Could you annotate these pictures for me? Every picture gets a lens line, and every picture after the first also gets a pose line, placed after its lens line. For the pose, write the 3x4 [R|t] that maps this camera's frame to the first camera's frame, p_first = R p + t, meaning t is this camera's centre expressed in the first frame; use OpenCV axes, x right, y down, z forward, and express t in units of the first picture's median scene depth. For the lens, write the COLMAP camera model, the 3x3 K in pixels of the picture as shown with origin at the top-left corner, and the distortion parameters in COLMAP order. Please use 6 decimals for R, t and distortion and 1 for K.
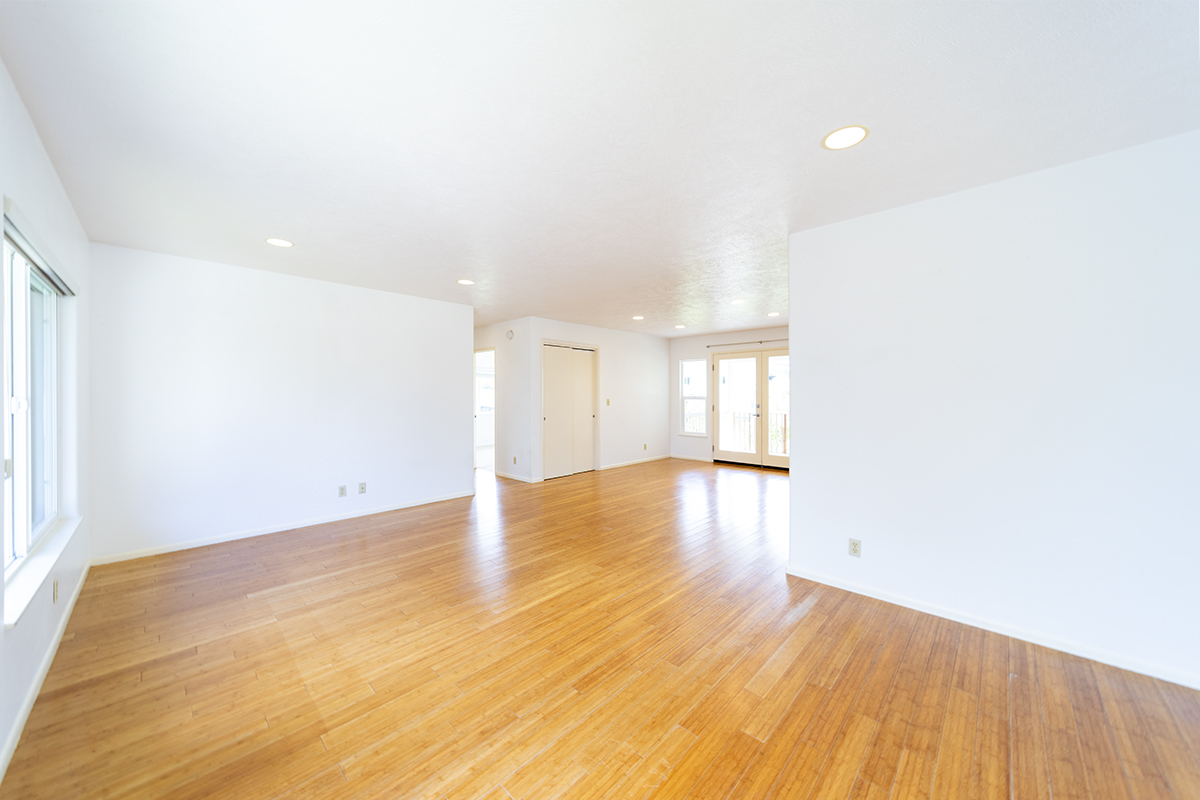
lens RADIAL K [[422.5, 0, 584.3], [0, 422.5, 398.9], [0, 0, 1]] dist [0.001231, 0.000102]
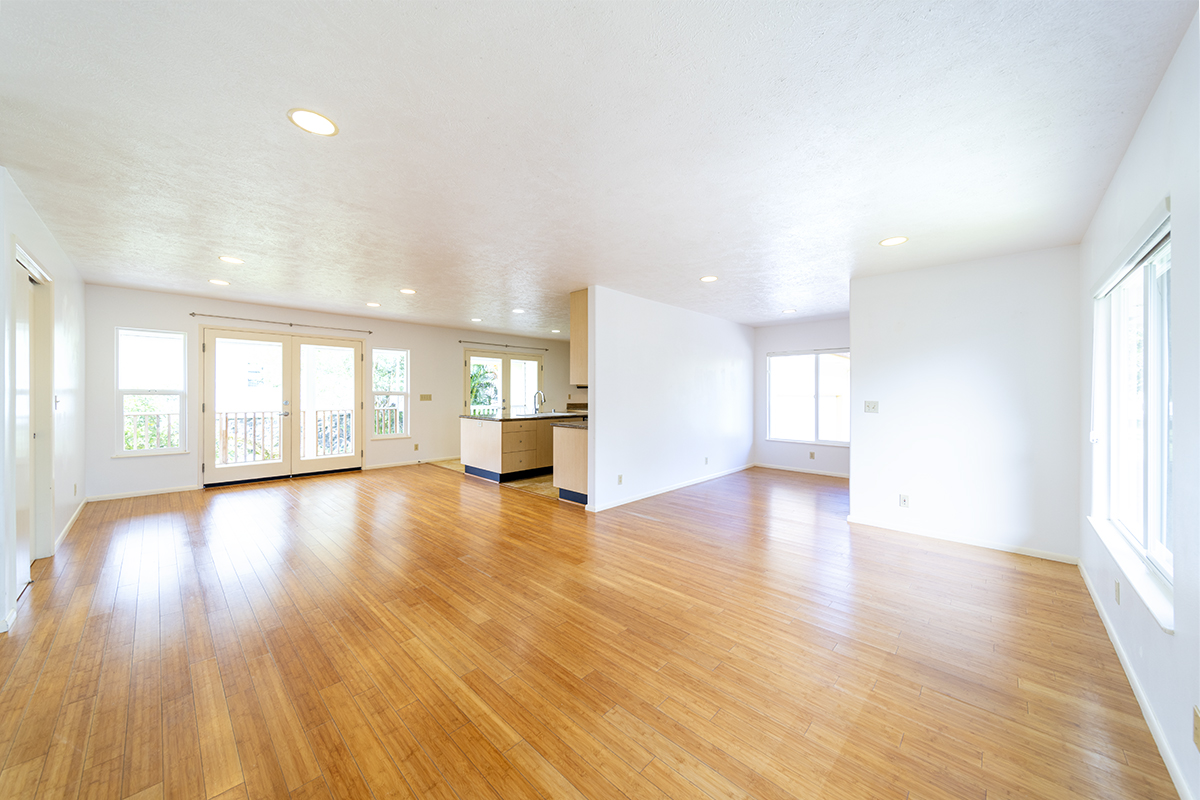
lens RADIAL K [[420.9, 0, 602.0], [0, 420.9, 395.1], [0, 0, 1]] dist [0.000622, -0.000075]
pose [[-0.024406, -0.007027, 0.999677, -1.068325], [-0.000371, 0.999975, 0.007020, -0.009322], [-0.999702, -0.000199, -0.024408, 1.089628]]
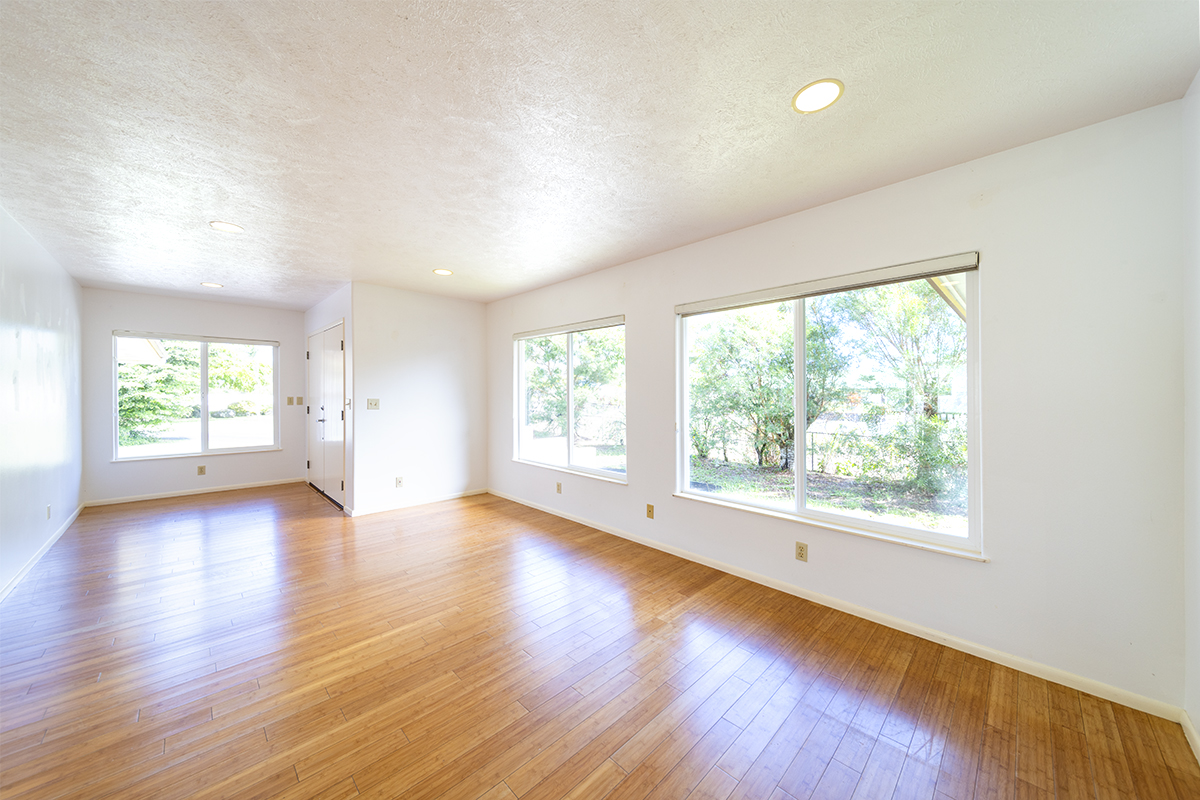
lens RADIAL K [[420.9, 0, 602.0], [0, 420.9, 395.1], [0, 0, 1]] dist [0.000622, -0.000075]
pose [[-0.999967, -0.004699, 0.006611, -0.510407], [-0.004631, 0.999937, 0.010205, -0.013267], [-0.006658, 0.010174, -0.999926, 1.699710]]
